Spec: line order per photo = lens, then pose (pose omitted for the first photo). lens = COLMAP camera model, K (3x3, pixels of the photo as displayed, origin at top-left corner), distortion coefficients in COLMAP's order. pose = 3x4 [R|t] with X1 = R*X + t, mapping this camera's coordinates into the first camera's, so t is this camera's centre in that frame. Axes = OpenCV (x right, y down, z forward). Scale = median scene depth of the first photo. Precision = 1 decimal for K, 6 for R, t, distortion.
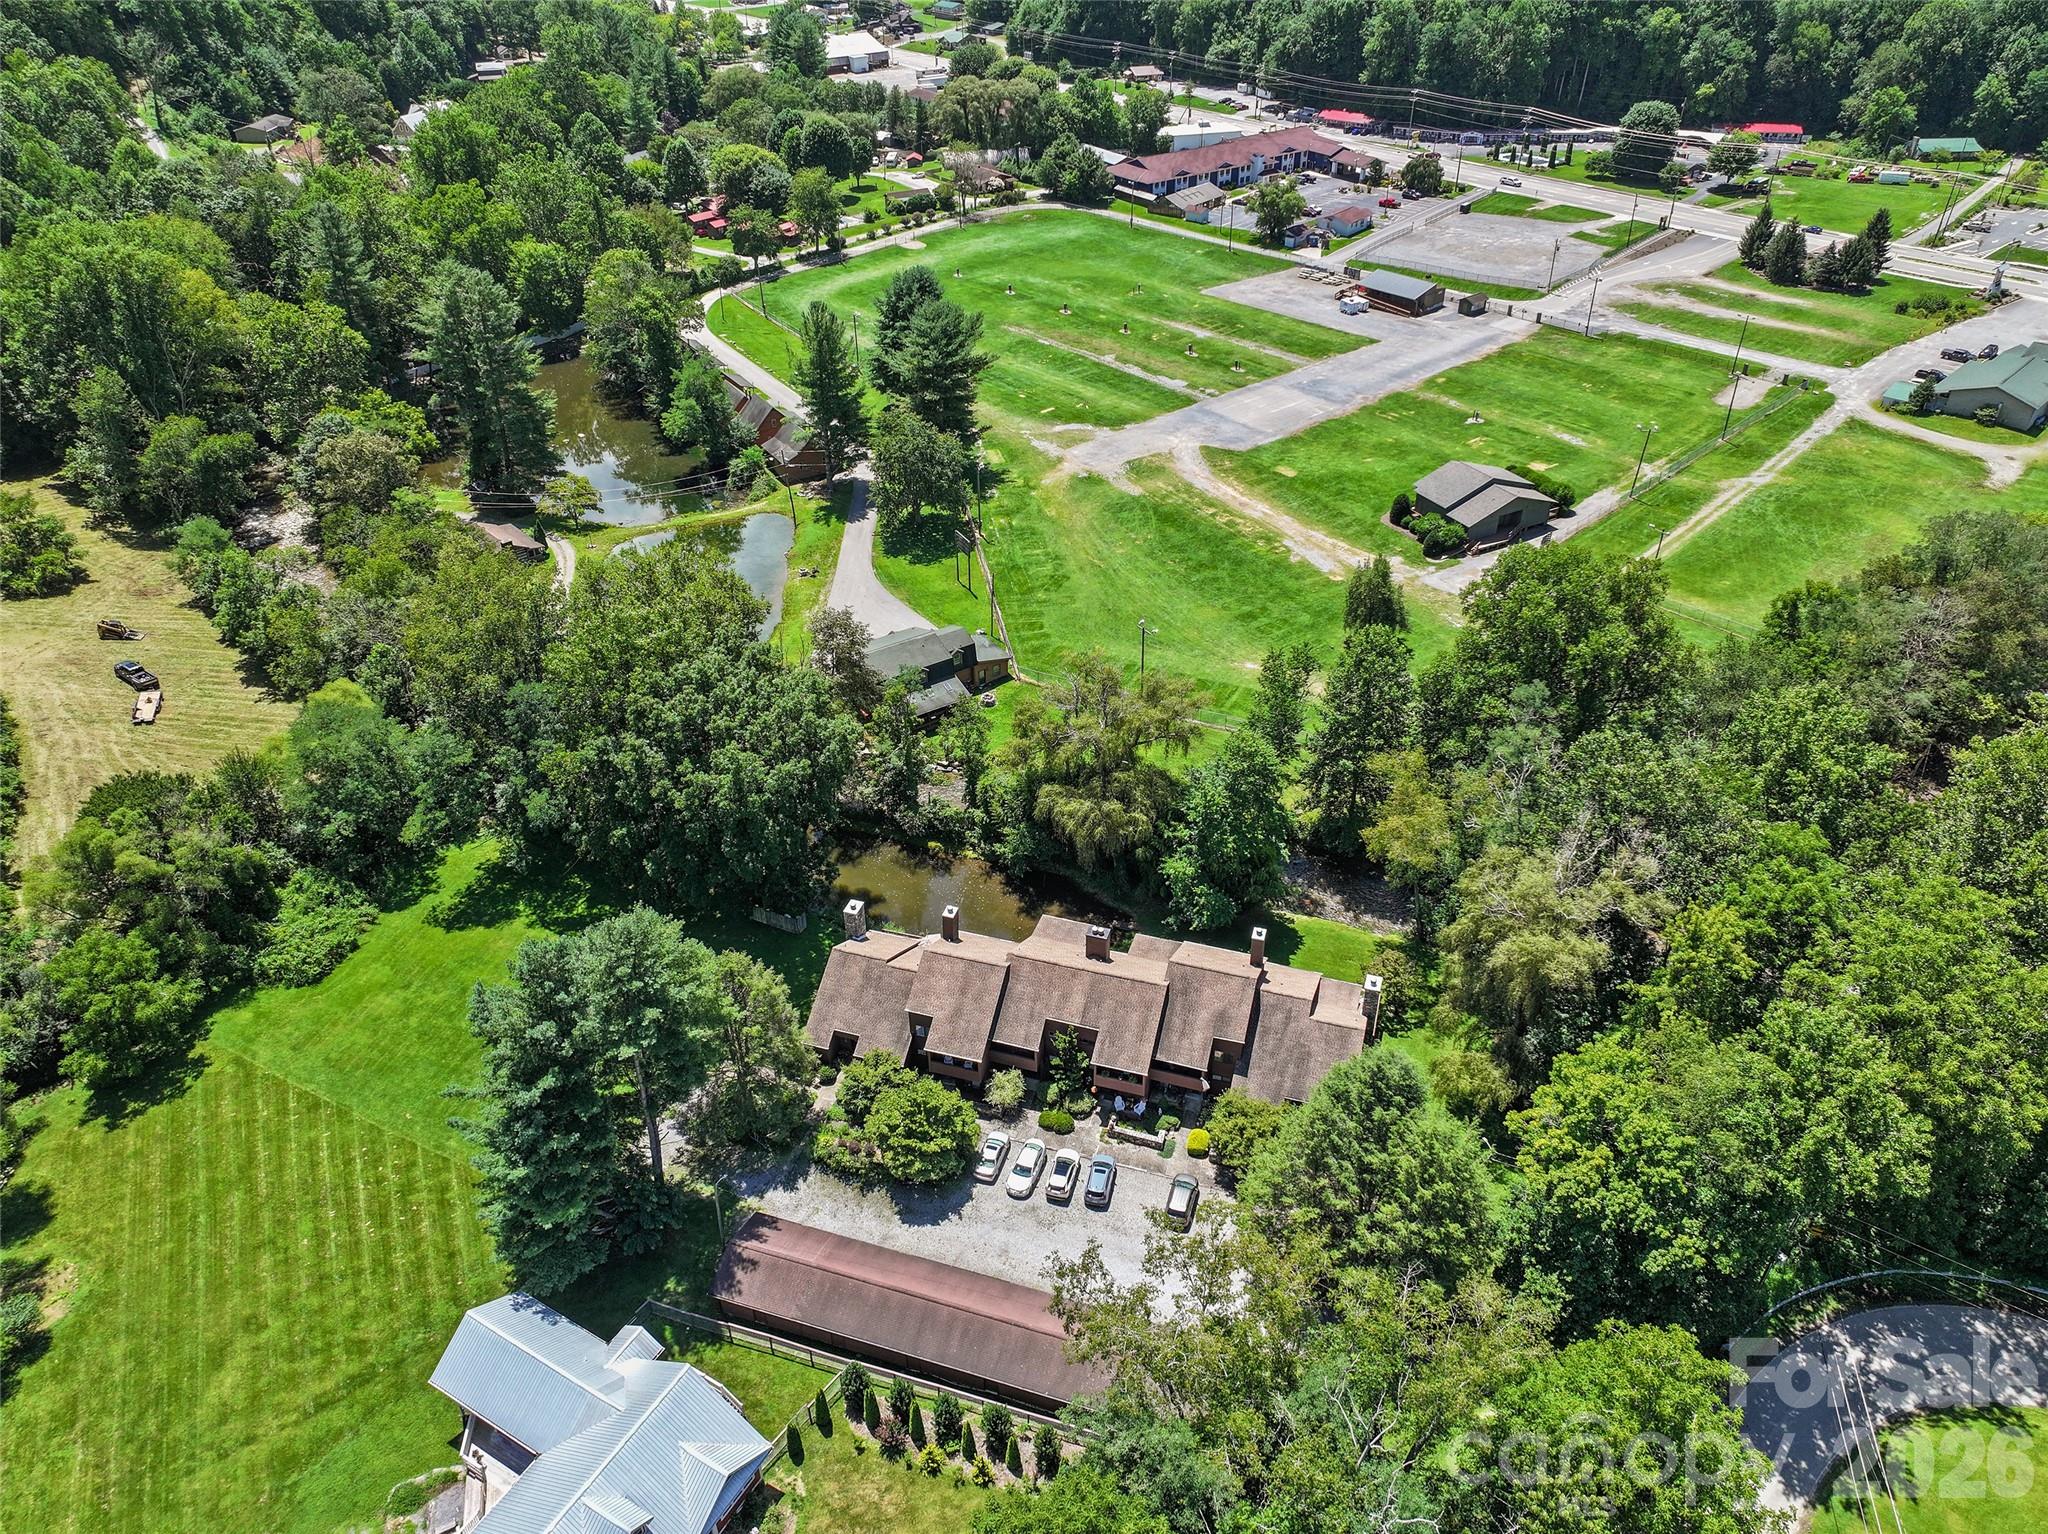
lens RADIAL K [[1446.6, 0, 1033.5], [0, 1446.6, 764.0], [0, 0, 1]] dist [0.002759, 0.011554]
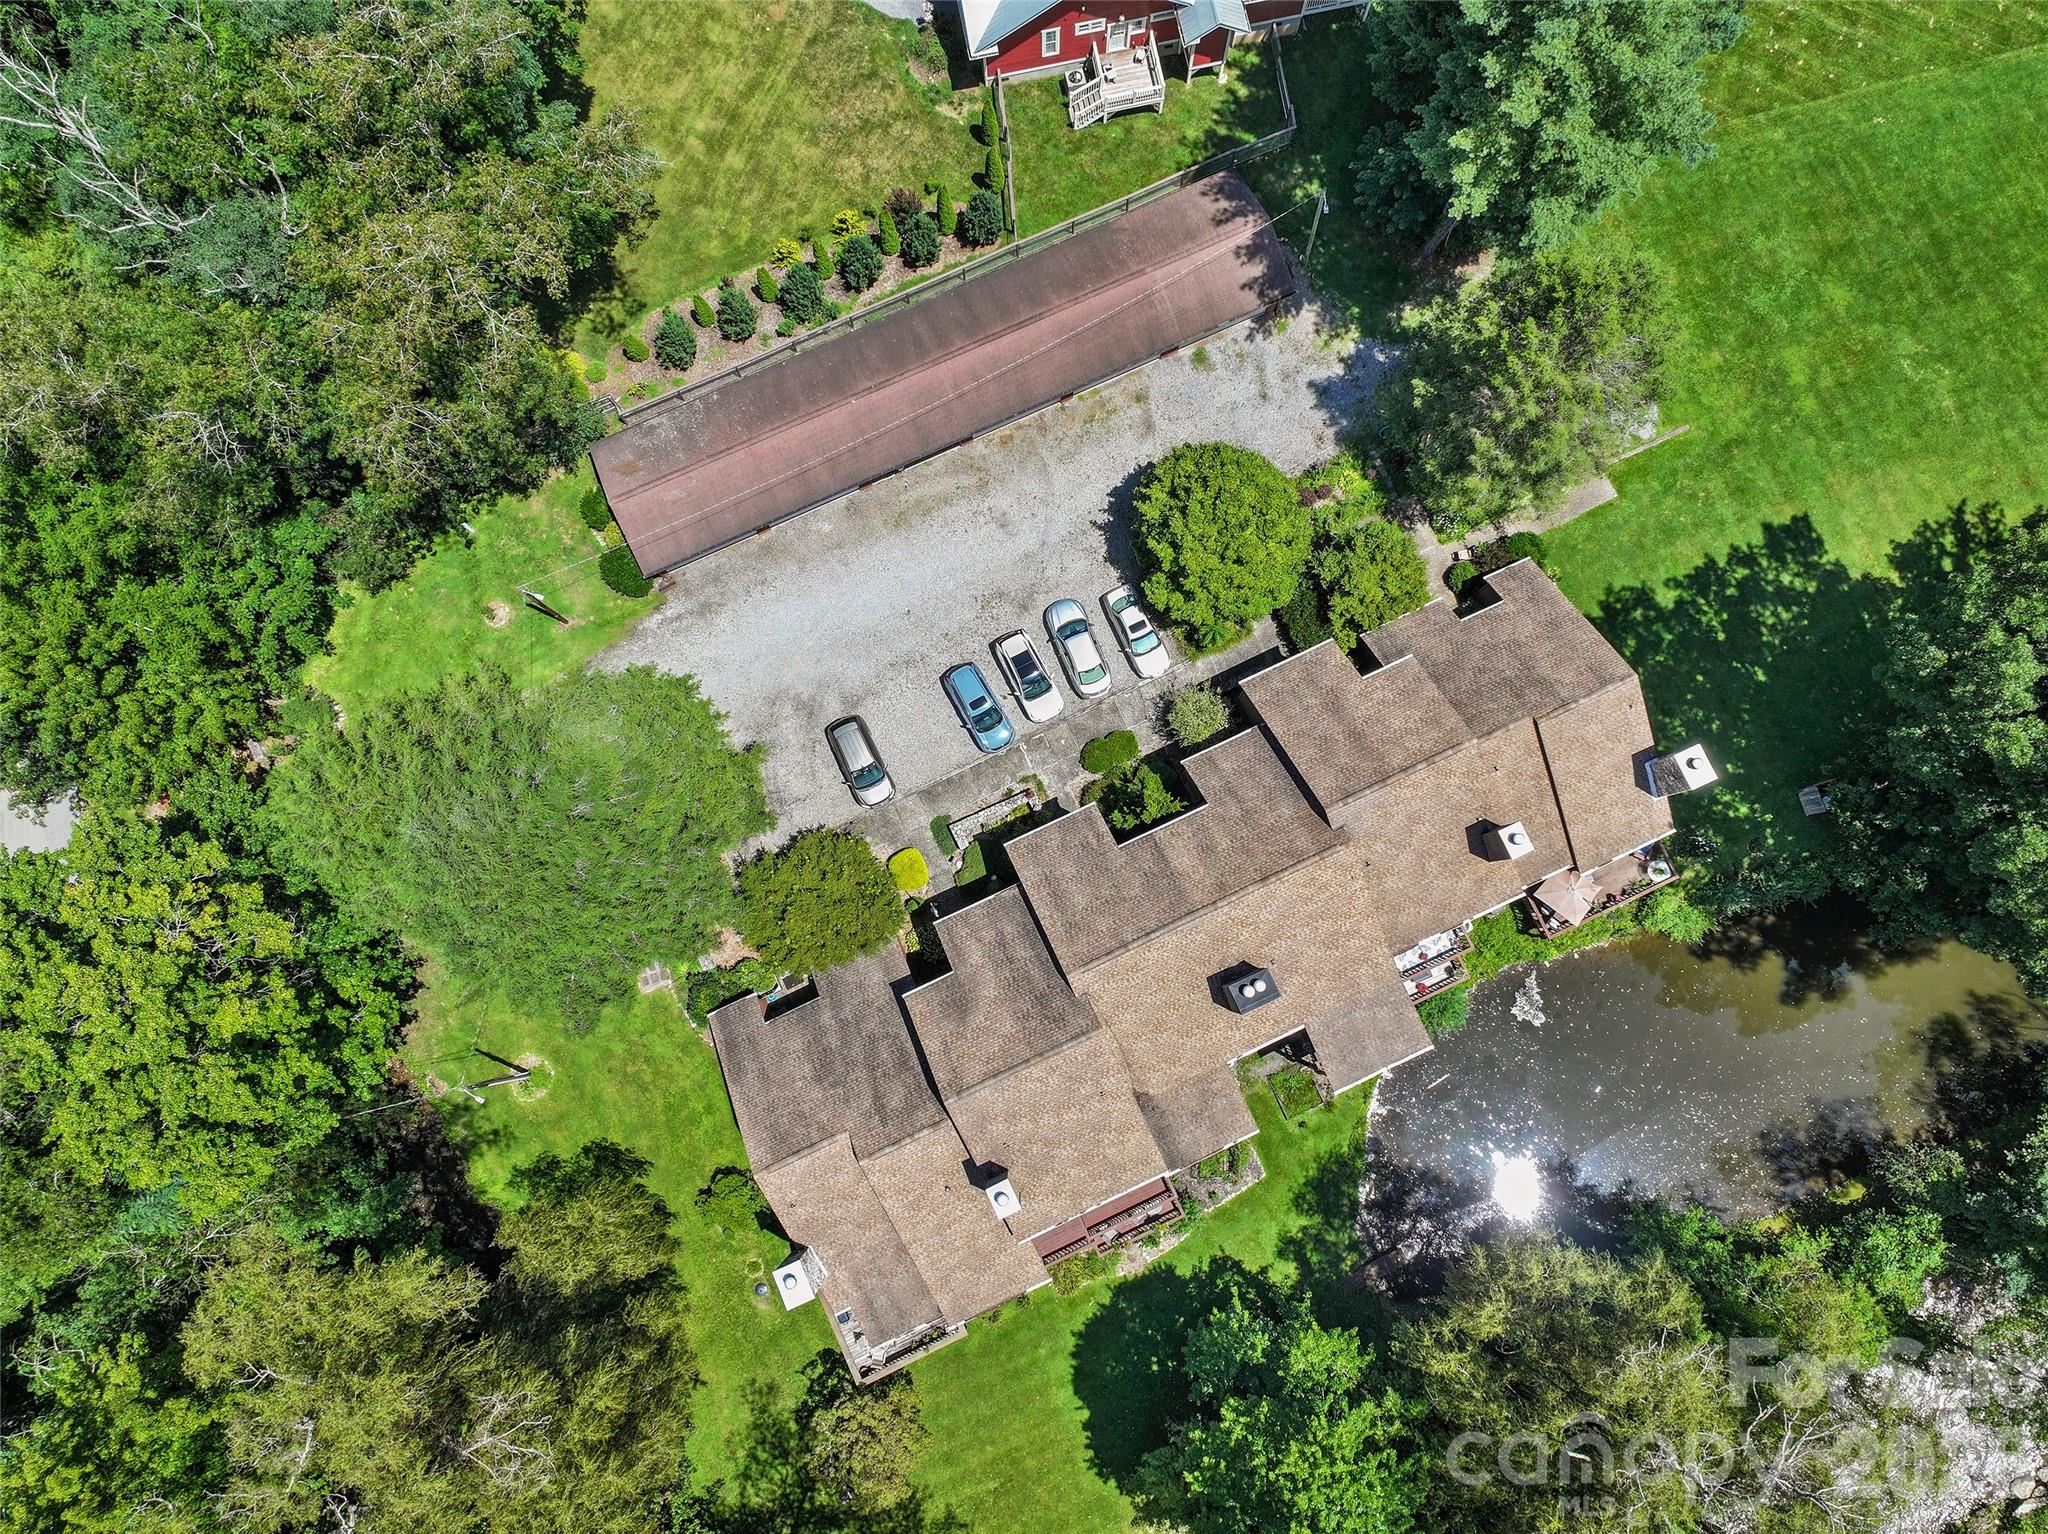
lens RADIAL K [[1446.6, 0, 1033.5], [0, 1446.6, 764.0], [0, 0, 1]] dist [0.002759, 0.011554]
pose [[-0.739795, 0.667587, -0.083847, 0.060670], [-0.383199, -0.315619, 0.868069, -0.175905], [0.553048, 0.674323, 0.489312, 0.442479]]
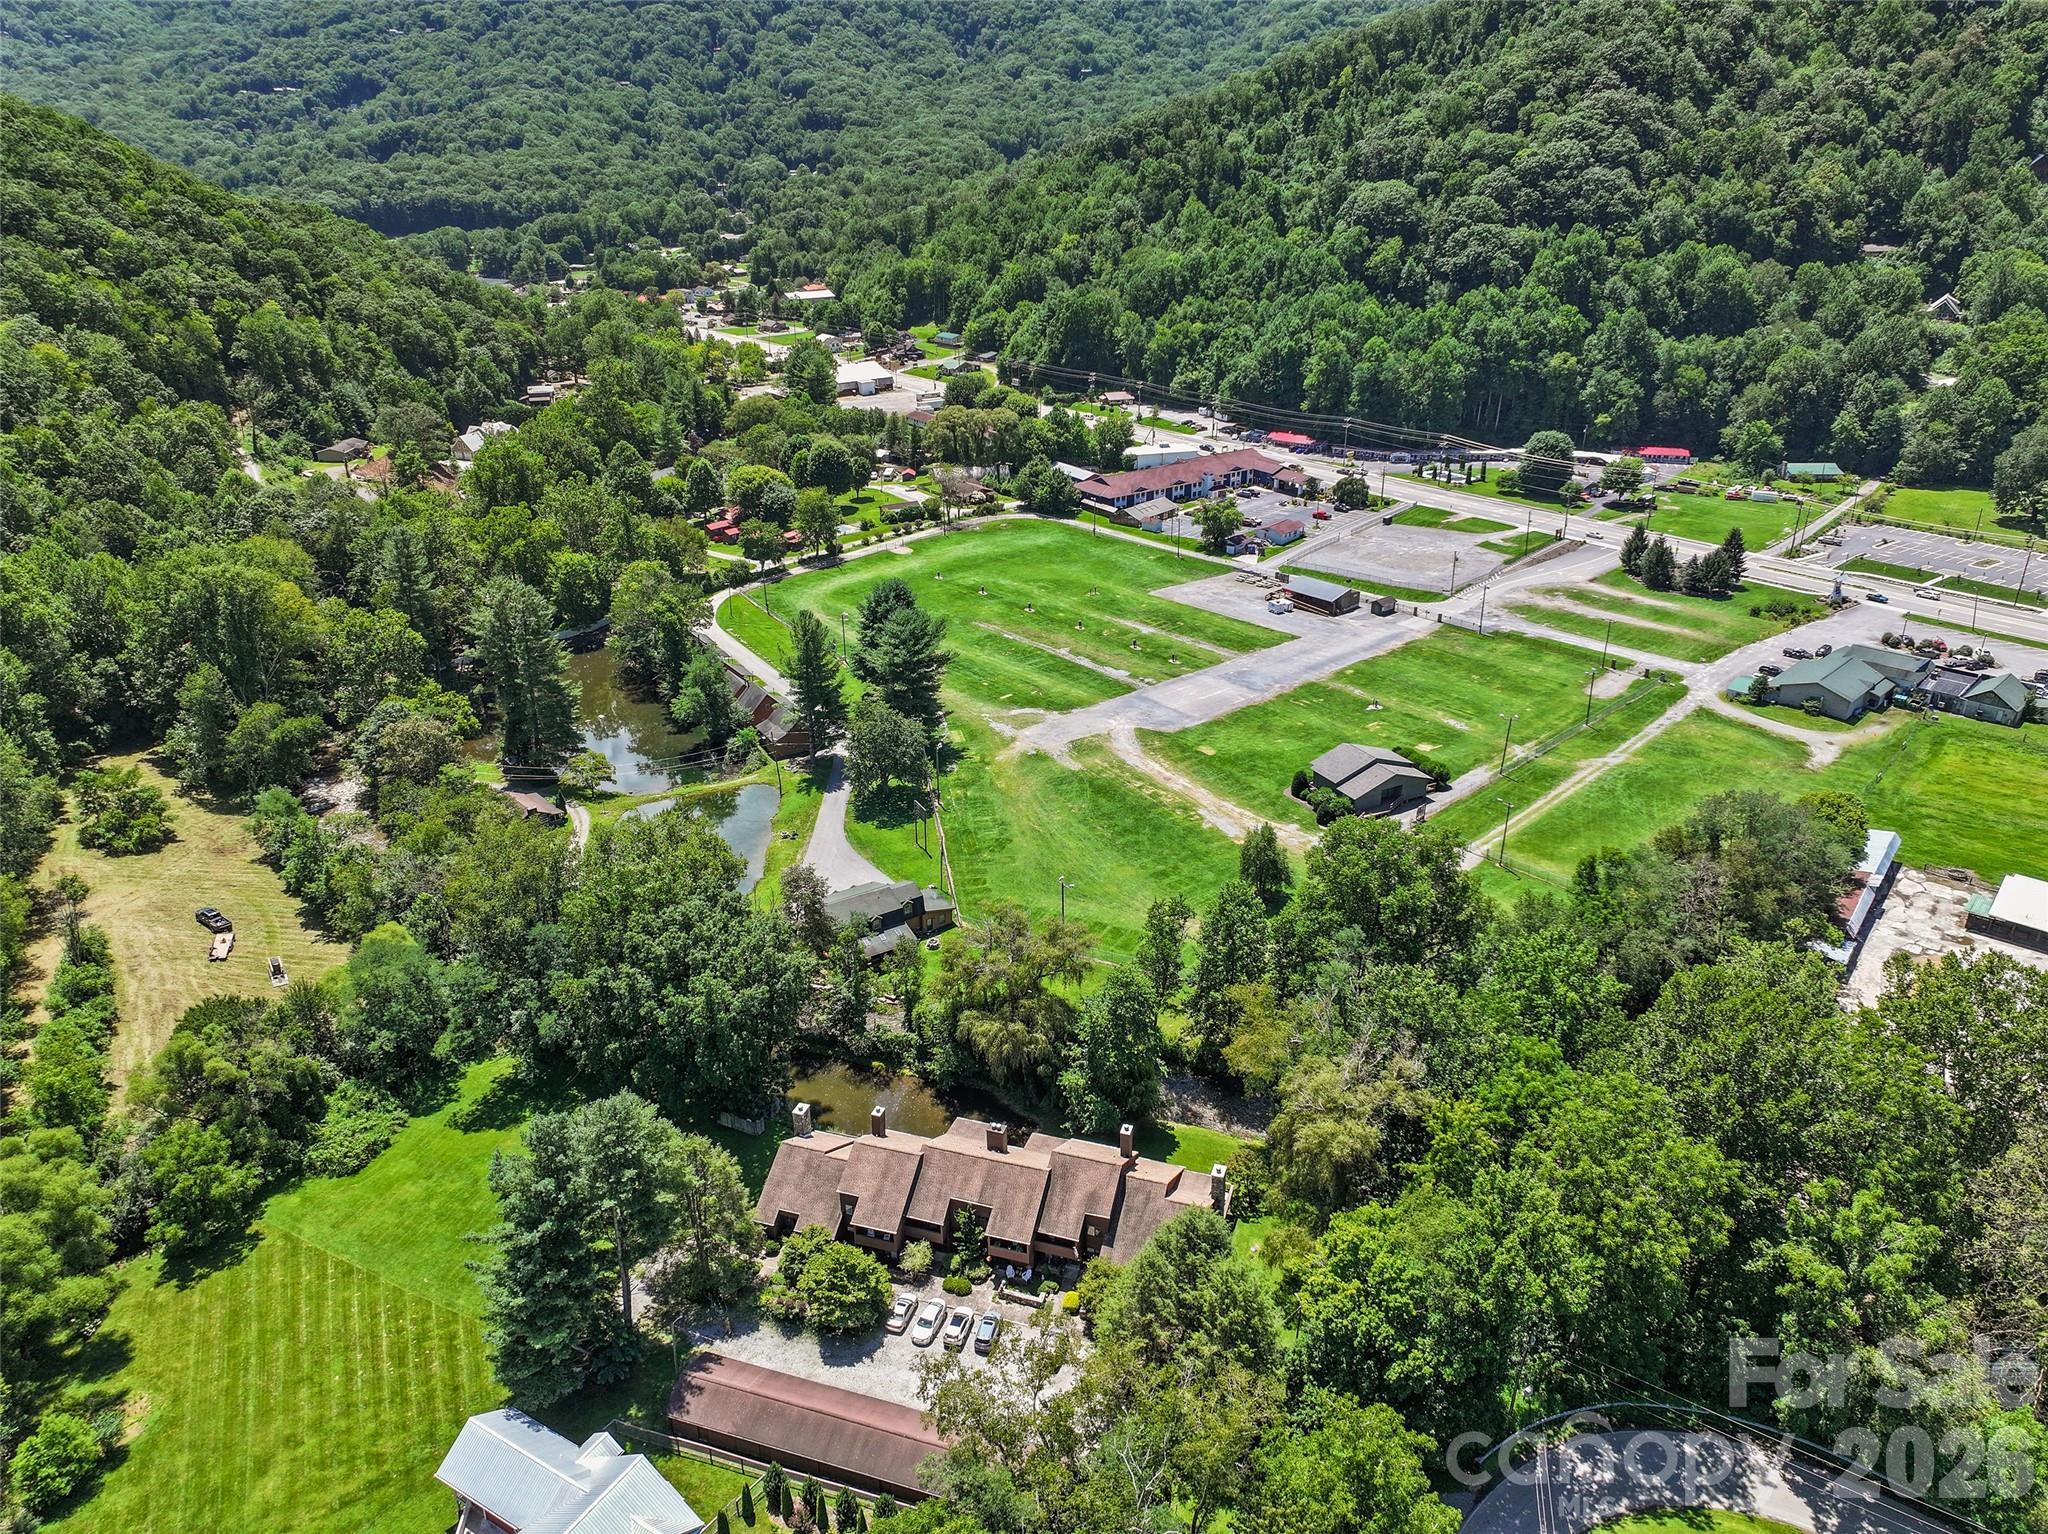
lens RADIAL K [[1446.6, 0, 1033.5], [0, 1446.6, 764.0], [0, 0, 1]] dist [0.002759, 0.011554]
pose [[0.999975, 0.004306, -0.005597, 0.054650], [-0.005239, 0.983782, -0.179291, 0.021567], [0.004734, 0.179316, 0.983780, -0.178128]]
